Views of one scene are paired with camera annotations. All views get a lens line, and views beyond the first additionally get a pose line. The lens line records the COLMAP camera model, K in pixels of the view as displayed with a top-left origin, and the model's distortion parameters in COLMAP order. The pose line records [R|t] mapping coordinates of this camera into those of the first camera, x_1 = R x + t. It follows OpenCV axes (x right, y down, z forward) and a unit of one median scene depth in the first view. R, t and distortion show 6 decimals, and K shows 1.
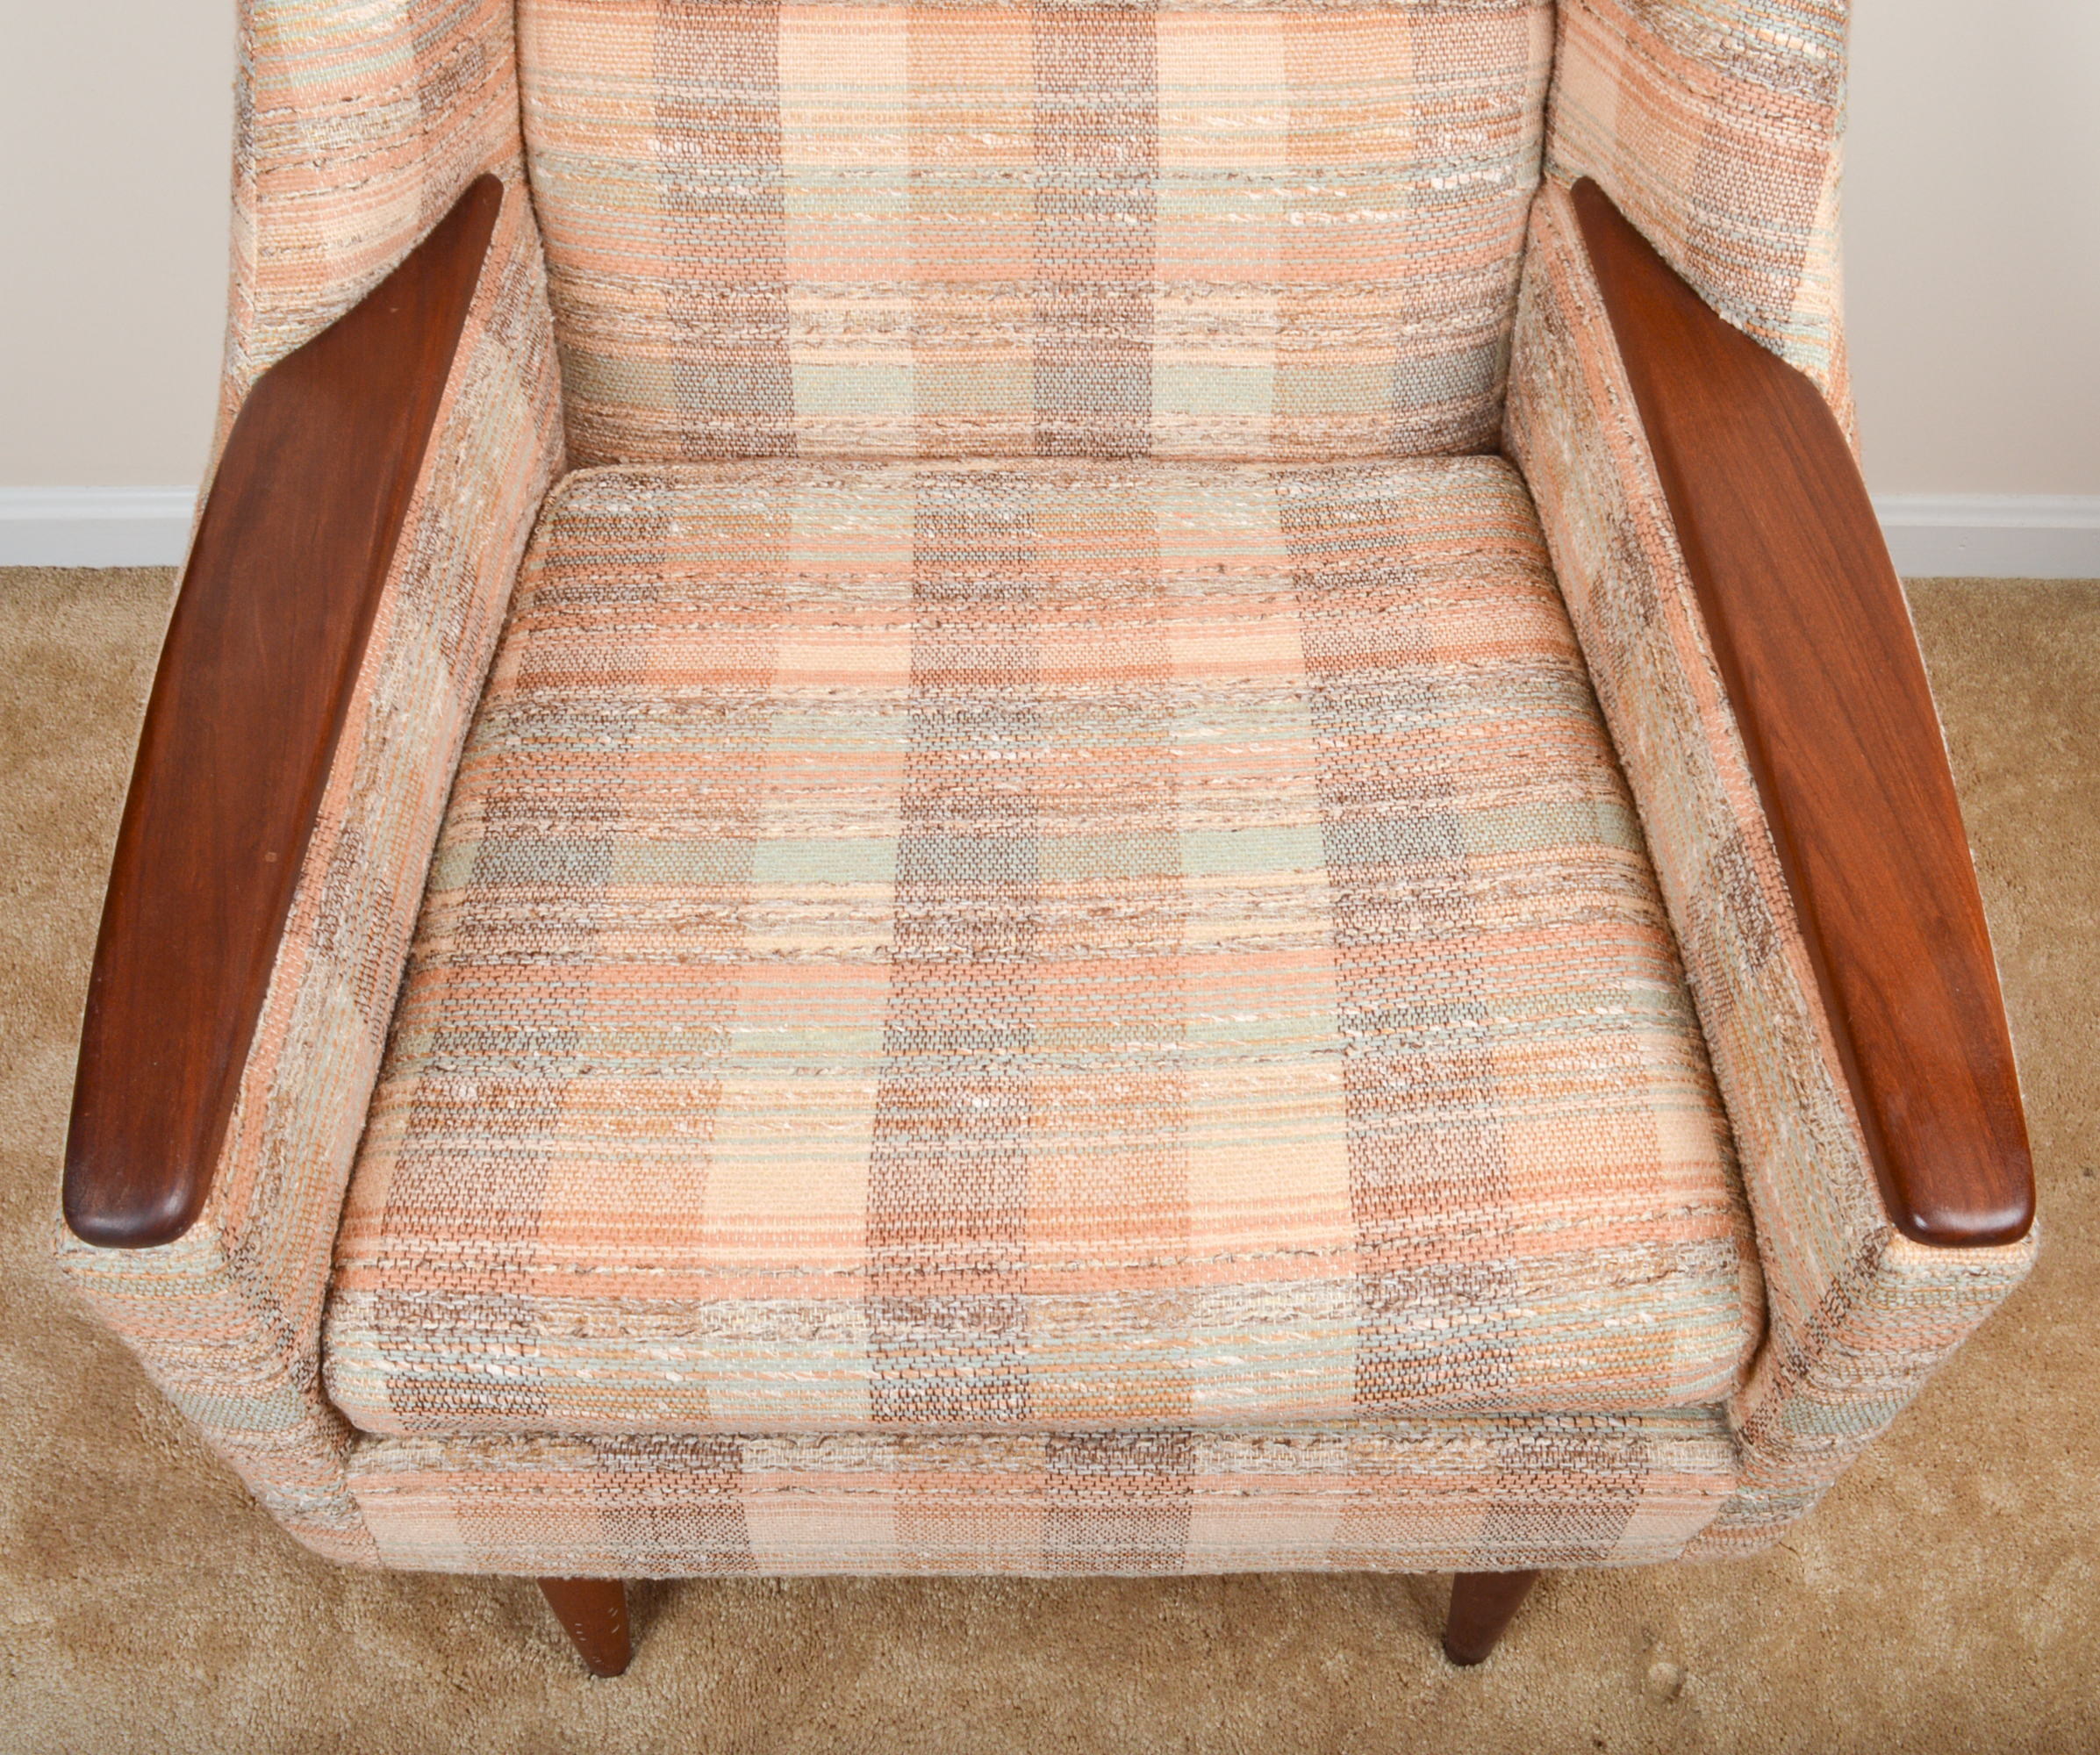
lens RADIAL K [[2337.1, 0, 1059.4], [0, 2337.1, 879.6], [0, 0, 1]] dist [-0.077629, 0.006008]
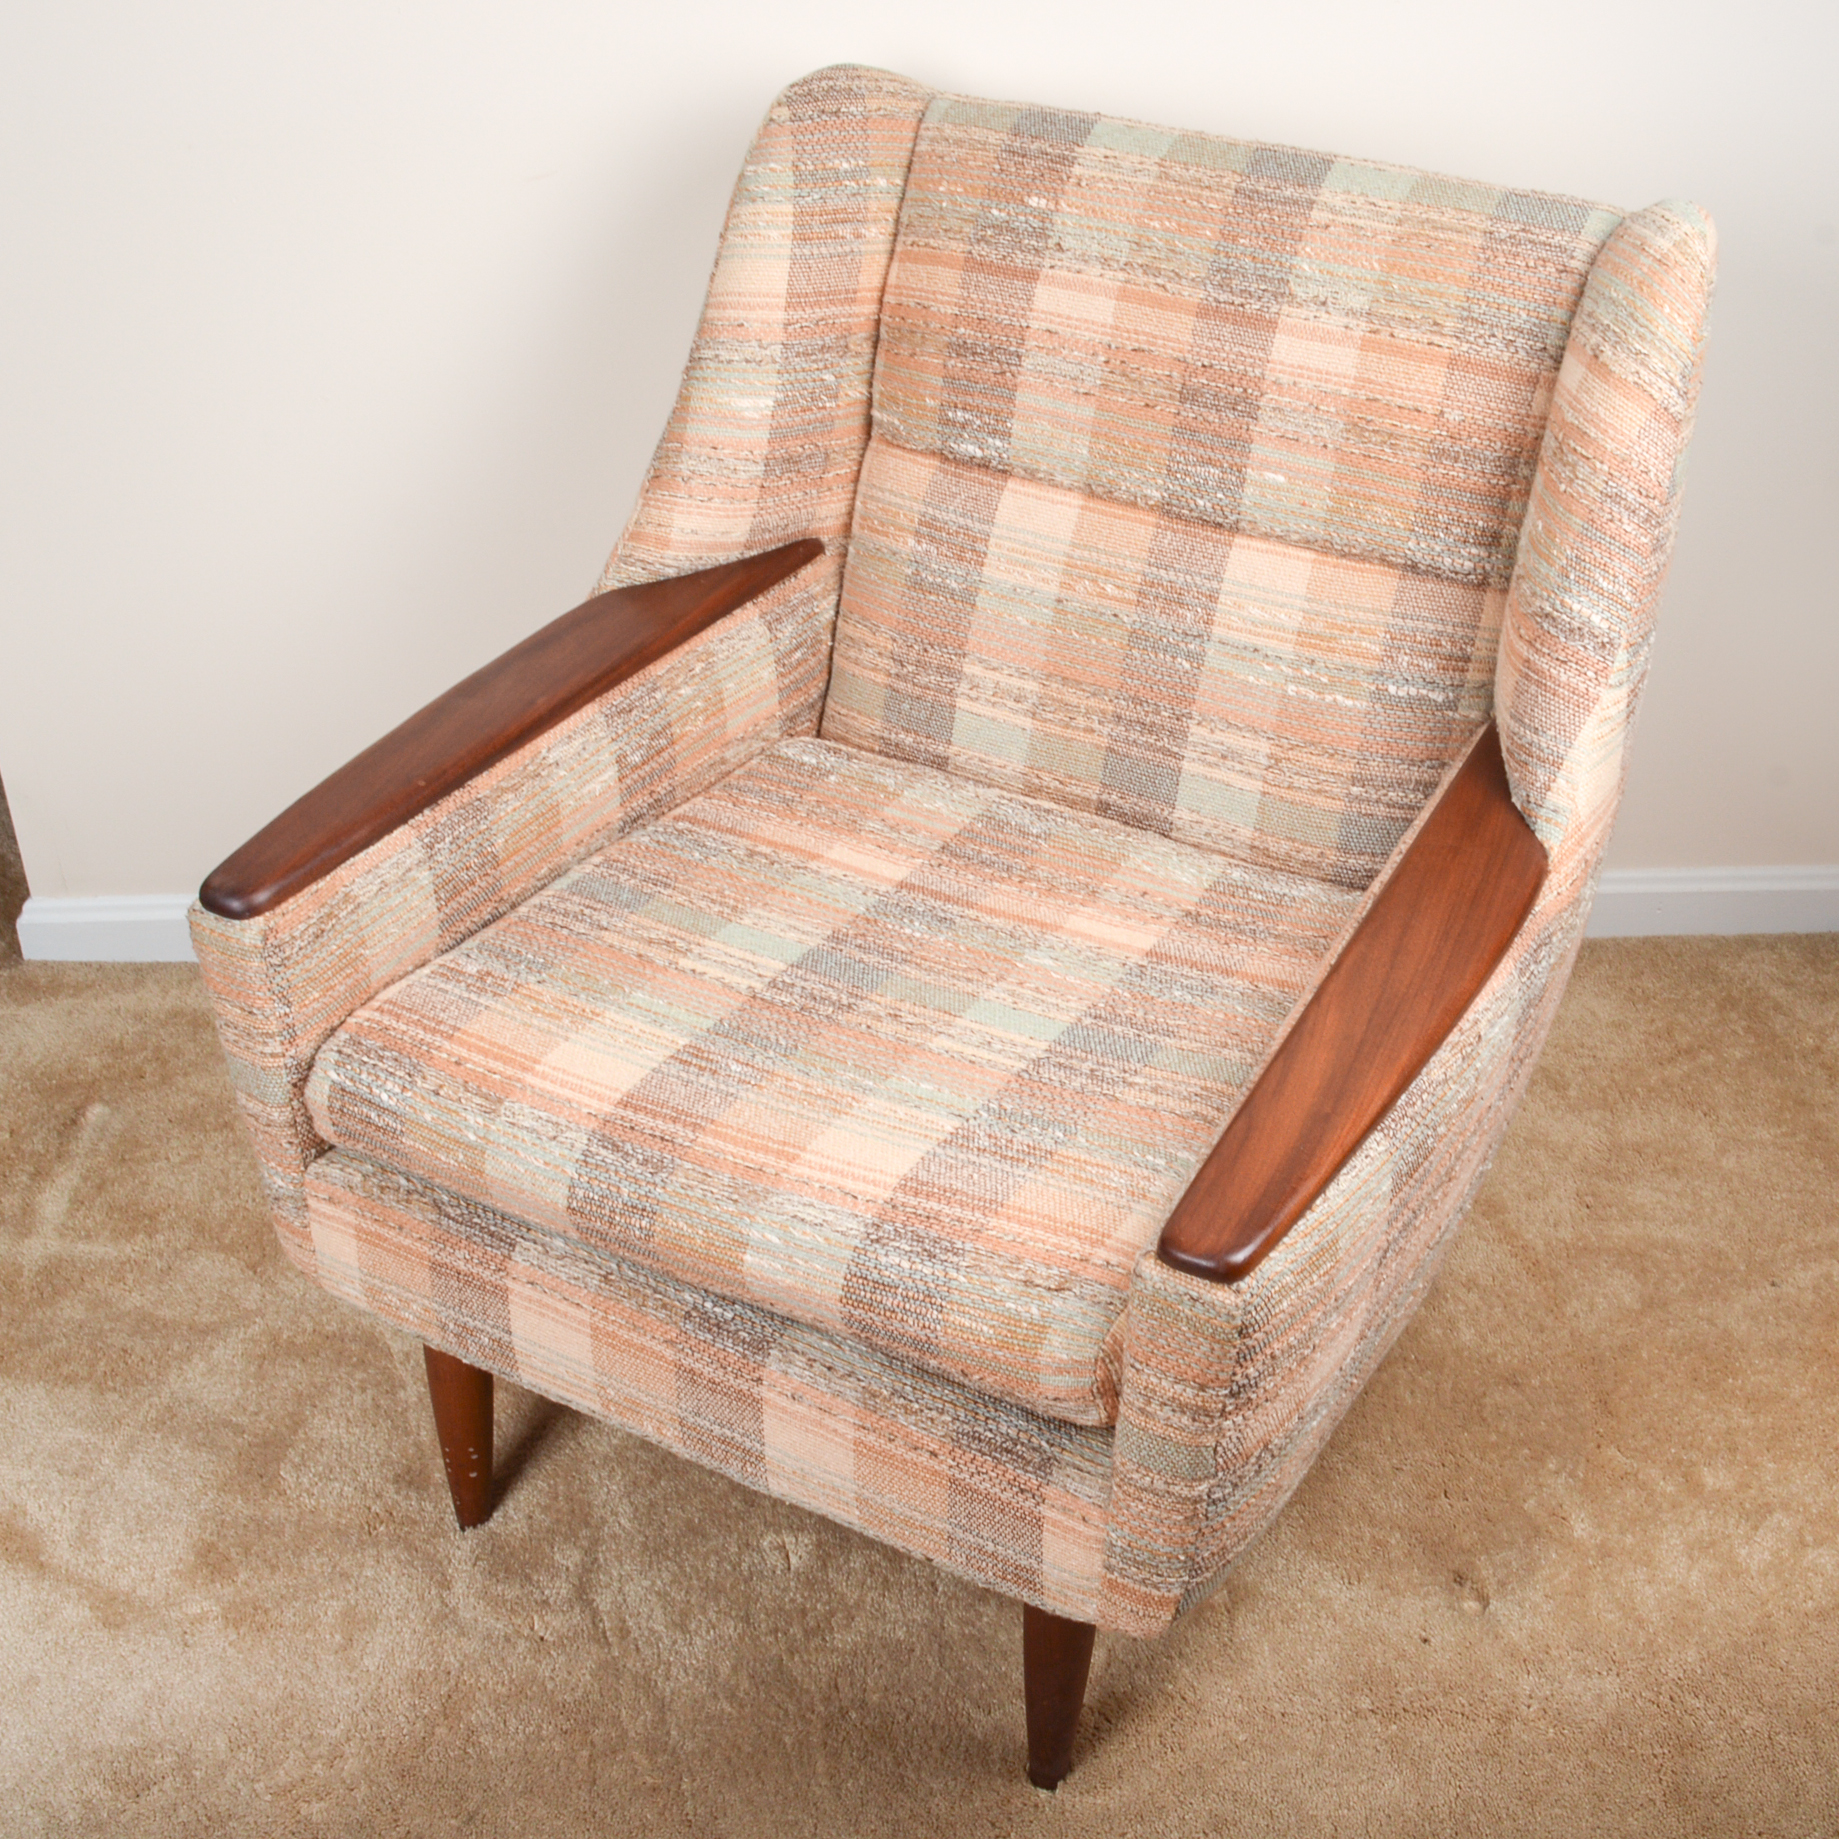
lens RADIAL K [[2410.7, 0, 1050.0], [0, 2410.7, 941.3], [0, 0, 1]] dist [-0.070129, -0.054949]
pose [[0.879014, 0.273871, -0.390293, 0.619464], [-0.383054, 0.893058, -0.236045, 0.265157], [0.283908, 0.356991, 0.889918, -0.297380]]
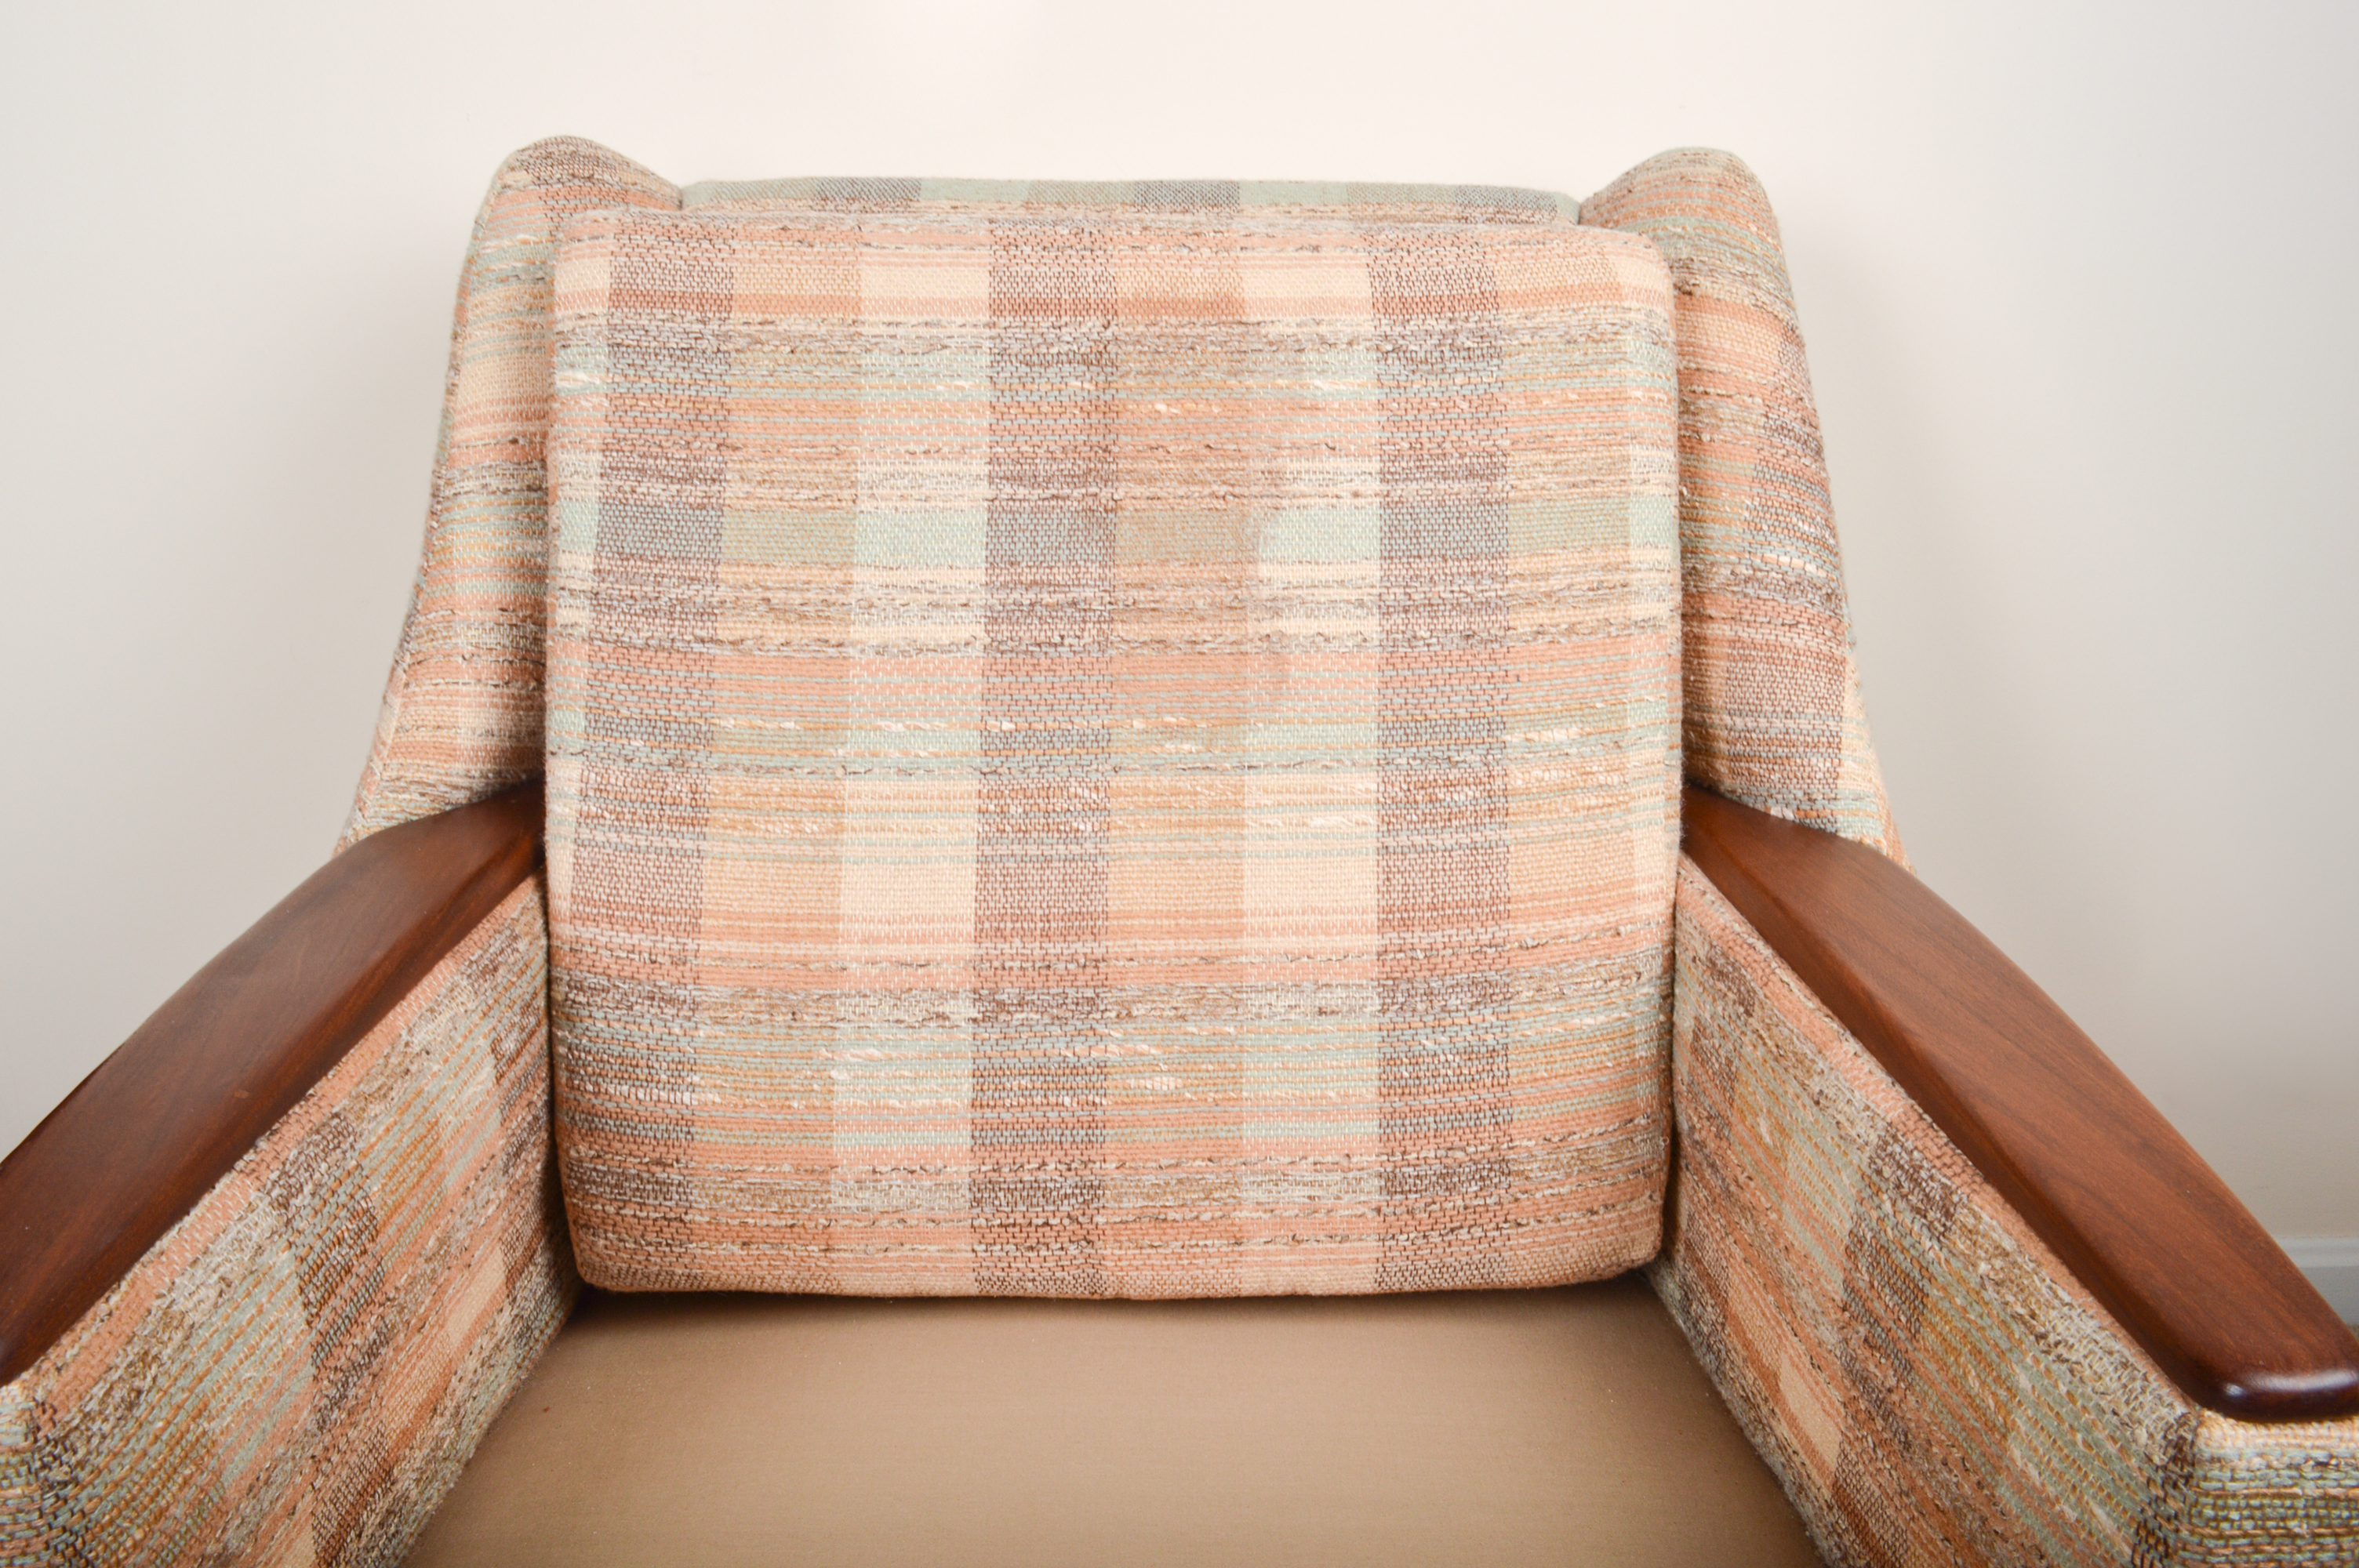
lens RADIAL K [[1968.2, 0, 1169.1], [0, 1968.2, 778.3], [0, 0, 1]] dist [-0.079310, 0.010859]
pose [[0.999996, -0.000788, -0.002888, 0.014476], [-0.001050, 0.811284, -0.584652, 0.264087], [0.002804, 0.584652, 0.811279, 0.268549]]
